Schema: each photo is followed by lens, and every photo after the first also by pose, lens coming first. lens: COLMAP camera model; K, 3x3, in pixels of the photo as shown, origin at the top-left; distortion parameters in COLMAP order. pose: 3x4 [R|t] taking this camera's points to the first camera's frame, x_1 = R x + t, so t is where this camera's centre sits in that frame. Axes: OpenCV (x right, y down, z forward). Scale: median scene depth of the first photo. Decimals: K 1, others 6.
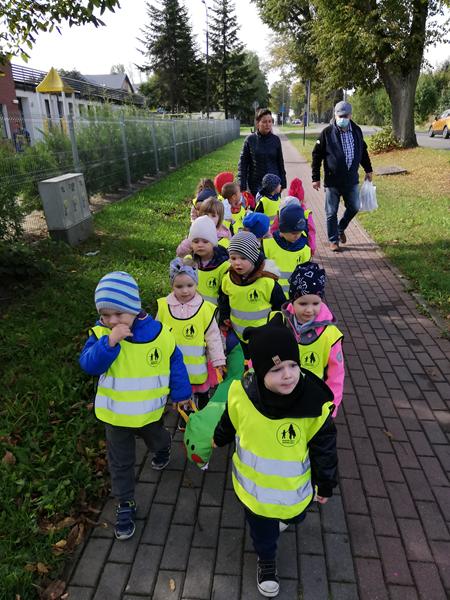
lens RADIAL K [[469.9, 0, 222.6], [0, 469.9, 299.9], [0, 0, 1]] dist [-0.023733, -0.004901]
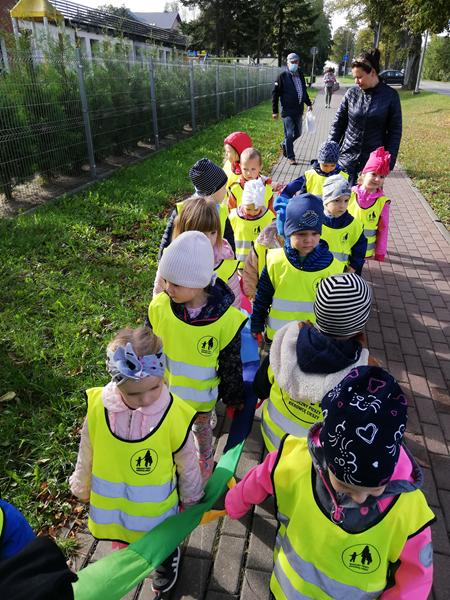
lens RADIAL K [[469.9, 0, 227.9], [0, 469.9, 300.3], [0, 0, 1]] dist [-0.023733, -0.004901]
pose [[0.994350, 0.075573, -0.074539, 0.010600], [-0.068108, 0.992847, 0.098059, -0.035065], [0.081417, -0.092428, 0.992385, 0.094712]]
